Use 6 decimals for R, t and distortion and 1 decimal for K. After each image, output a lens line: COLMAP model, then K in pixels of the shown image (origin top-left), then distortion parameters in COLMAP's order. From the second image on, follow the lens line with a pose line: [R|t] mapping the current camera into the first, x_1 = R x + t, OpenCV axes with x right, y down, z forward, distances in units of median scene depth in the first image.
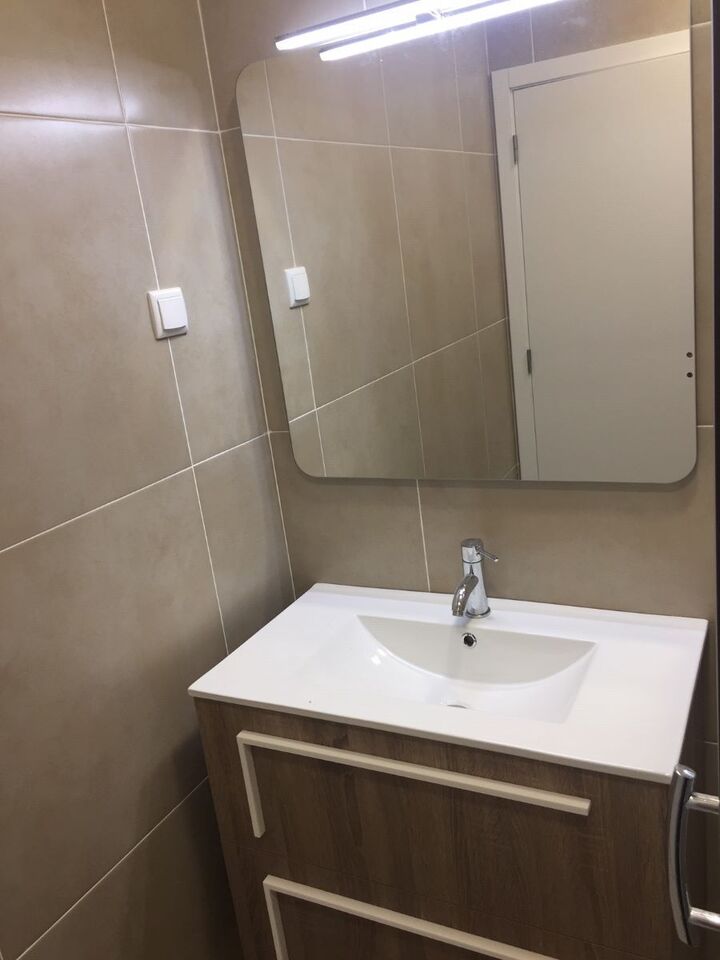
lens RADIAL K [[813.0, 0, 362.5], [0, 813.0, 480.7], [0, 0, 1]] dist [0.080609, -0.105519]
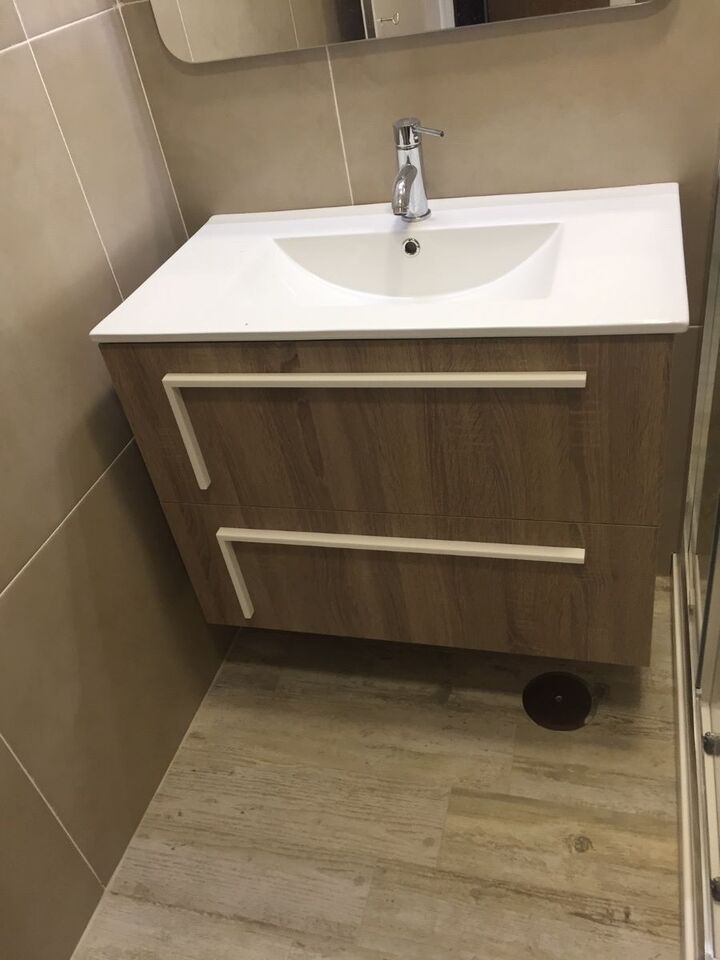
lens RADIAL K [[813.0, 0, 361.4], [0, 813.0, 482.6], [0, 0, 1]] dist [0.080609, -0.105519]
pose [[0.979139, -0.146884, 0.140397, -0.080374], [0.090723, 0.934297, 0.344759, 0.129099], [-0.181812, -0.324830, 0.928133, 0.133475]]
